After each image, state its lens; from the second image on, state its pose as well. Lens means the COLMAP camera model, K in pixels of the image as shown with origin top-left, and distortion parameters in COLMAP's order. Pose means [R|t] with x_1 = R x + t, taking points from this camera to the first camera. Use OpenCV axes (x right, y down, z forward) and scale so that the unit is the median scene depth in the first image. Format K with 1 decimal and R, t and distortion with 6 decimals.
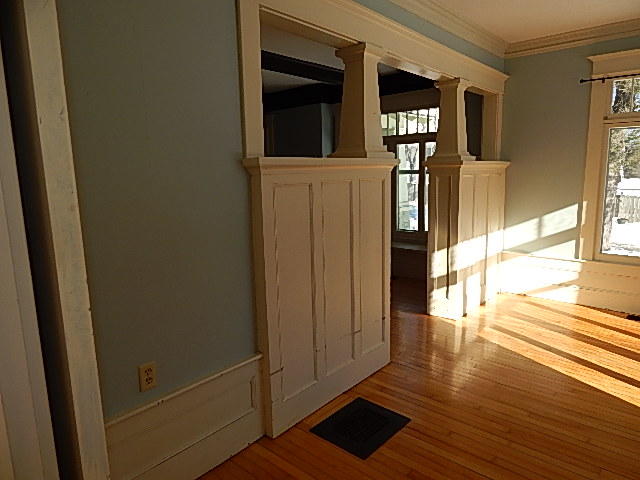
lens RADIAL K [[421.8, 0, 319.6], [0, 421.8, 238.6], [0, 0, 1]] dist [0.008006, 0.000799]
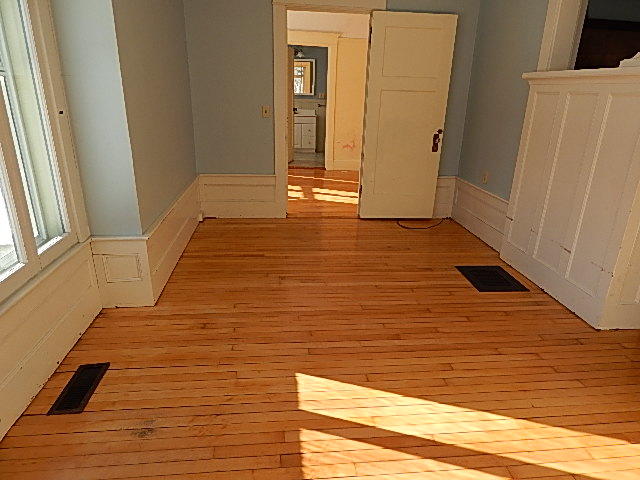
lens RADIAL K [[421.8, 0, 320.7], [0, 421.8, 241.5], [0, 0, 1]] dist [0.008006, 0.000799]
pose [[-0.678322, 0.248847, -0.691342, 1.260284], [-0.127688, 0.886664, 0.444436, -0.182601], [0.723584, 0.389747, -0.569669, 1.216422]]
